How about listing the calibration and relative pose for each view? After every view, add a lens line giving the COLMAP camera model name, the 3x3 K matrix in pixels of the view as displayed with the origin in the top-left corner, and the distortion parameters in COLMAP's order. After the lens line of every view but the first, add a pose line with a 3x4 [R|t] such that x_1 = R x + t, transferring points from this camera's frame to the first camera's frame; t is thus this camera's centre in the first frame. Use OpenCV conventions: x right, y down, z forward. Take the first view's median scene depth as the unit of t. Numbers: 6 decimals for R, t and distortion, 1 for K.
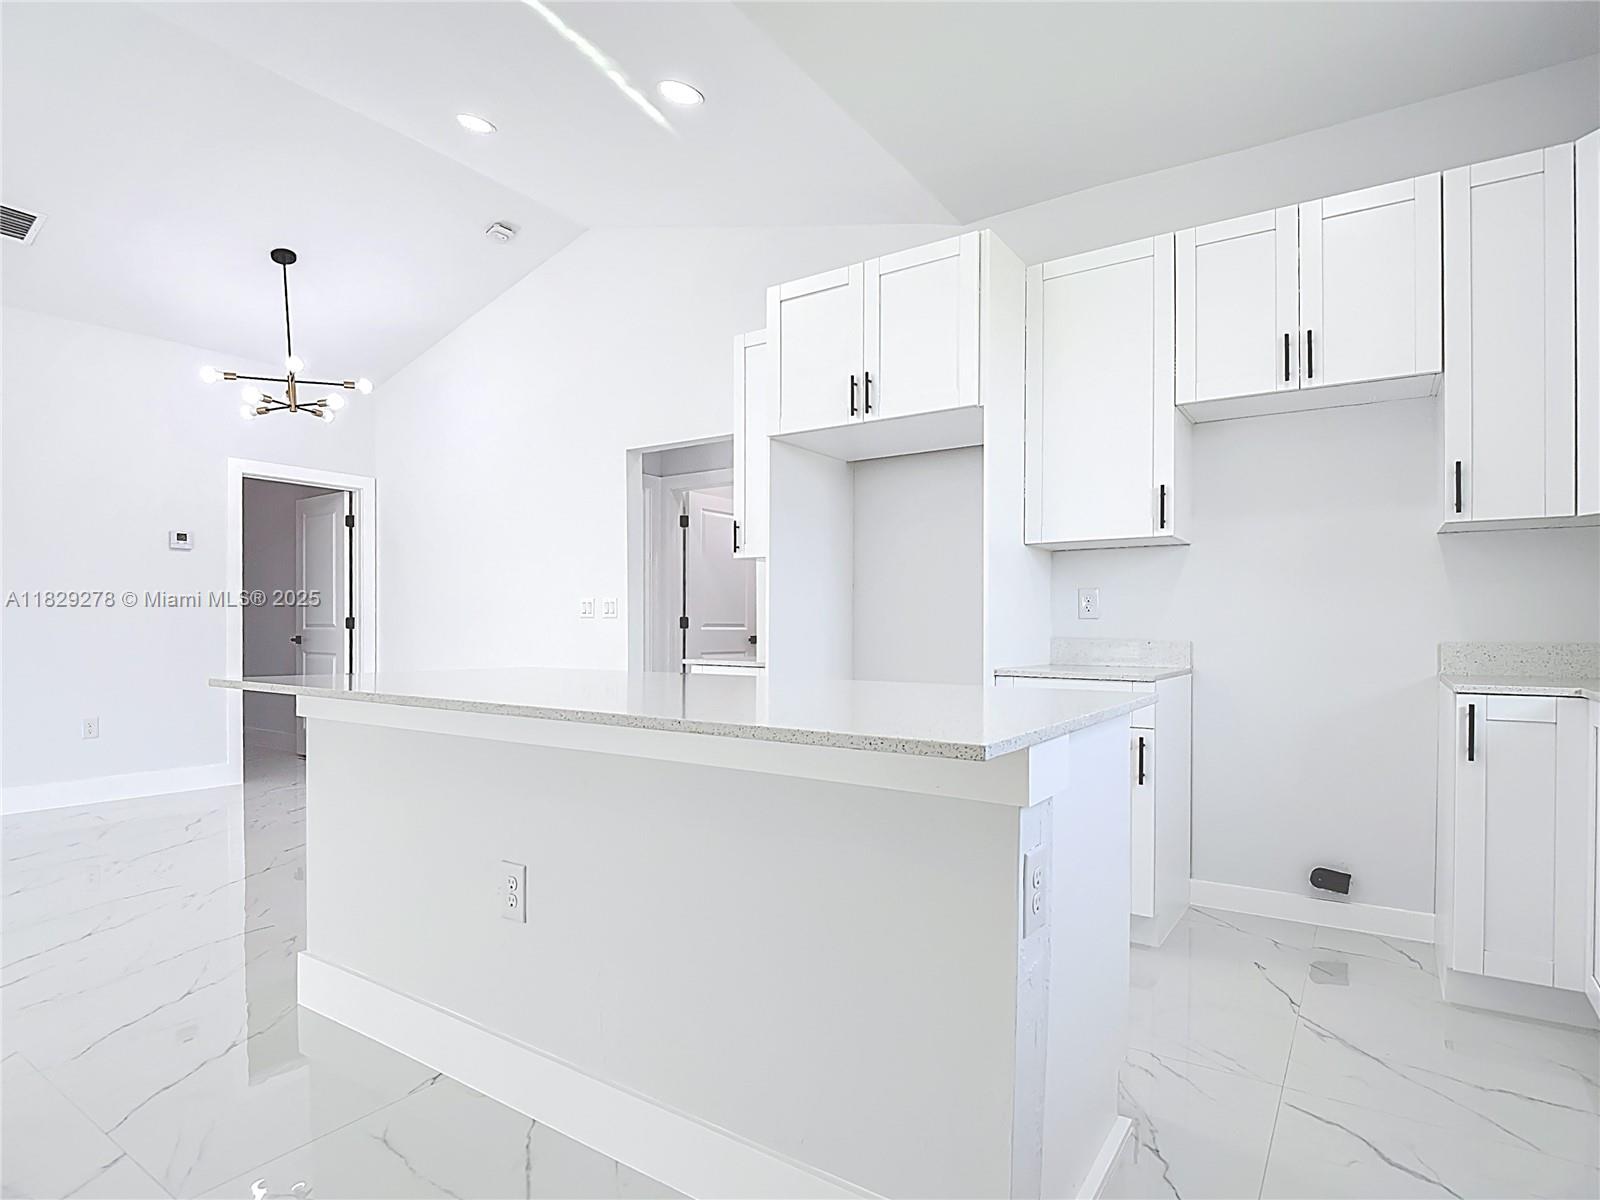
lens RADIAL K [[857.6, 0, 797.8], [0, 857.6, 635.3], [0, 0, 1]] dist [0.005227, -0.025031]
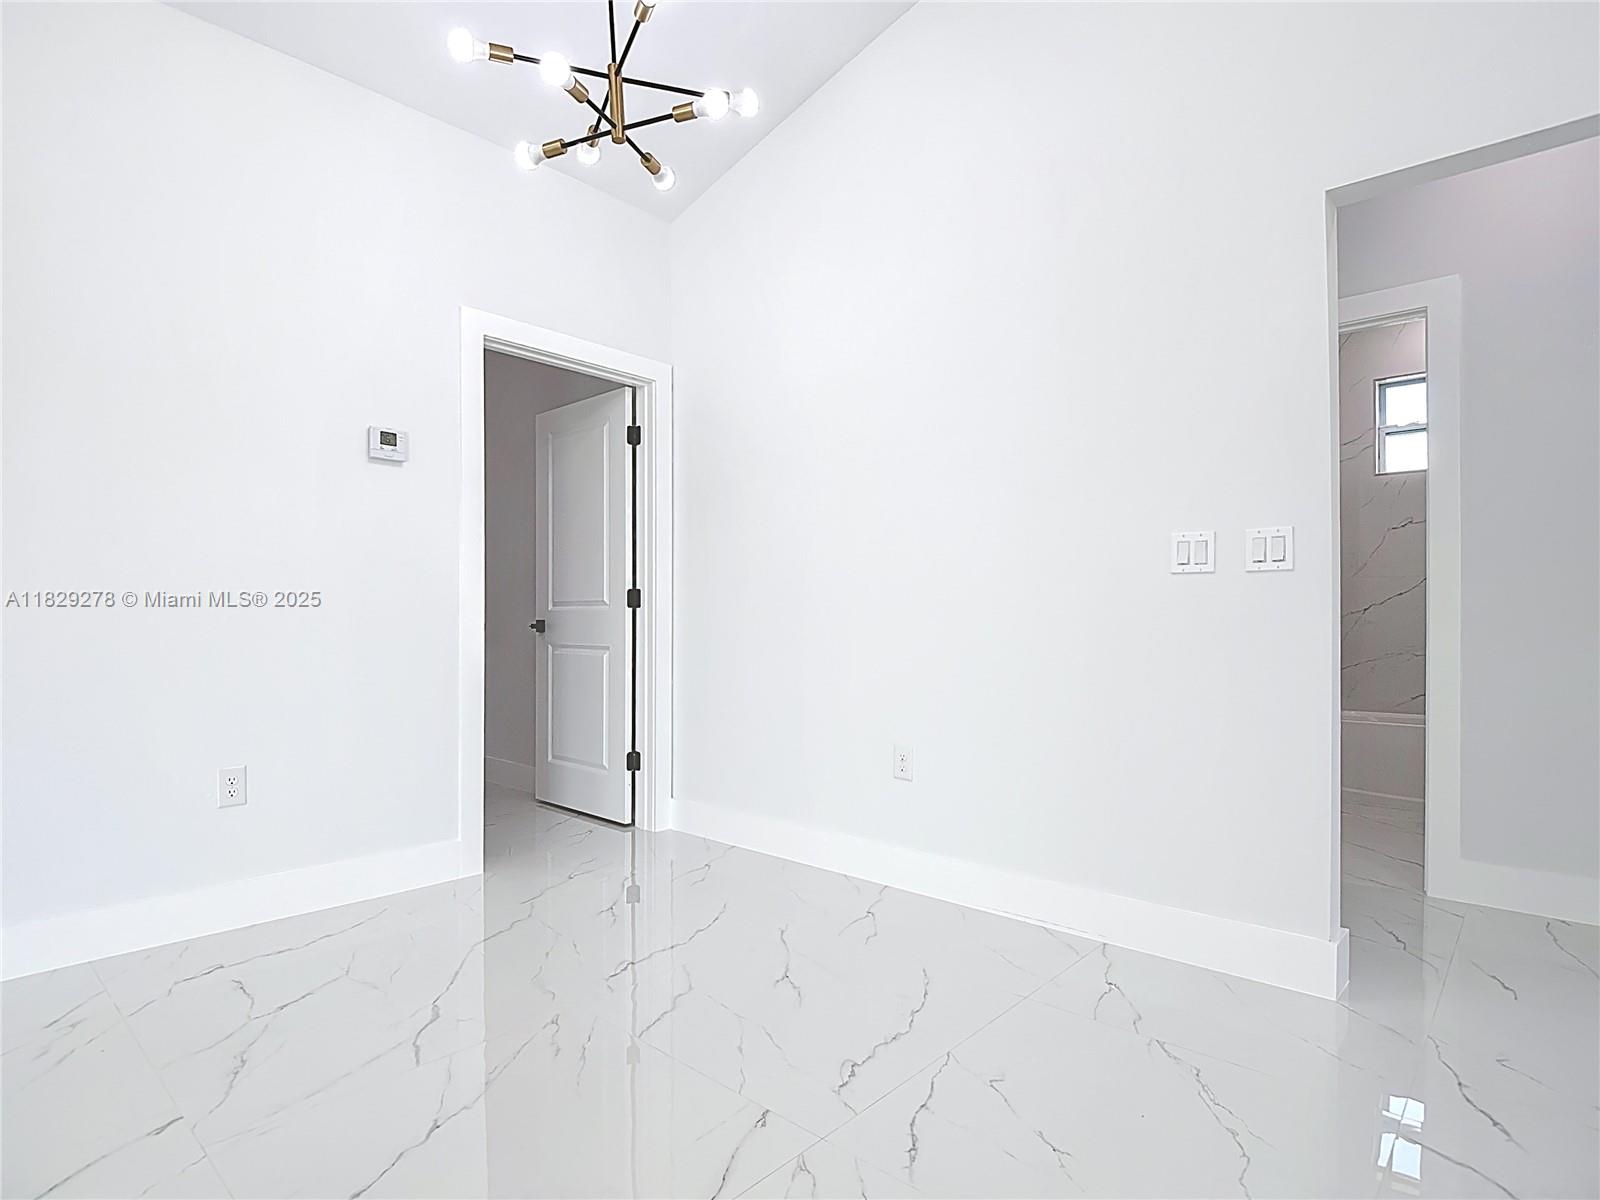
lens RADIAL K [[831.4, 0, 817.2], [0, 831.4, 630.8], [0, 0, 1]] dist [-0.001016, -0.035781]
pose [[0.992780, 0.001958, -0.119935, -0.376094], [-0.001616, 0.999994, 0.002946, 0.008254], [0.119941, -0.002731, 0.992777, 0.493398]]
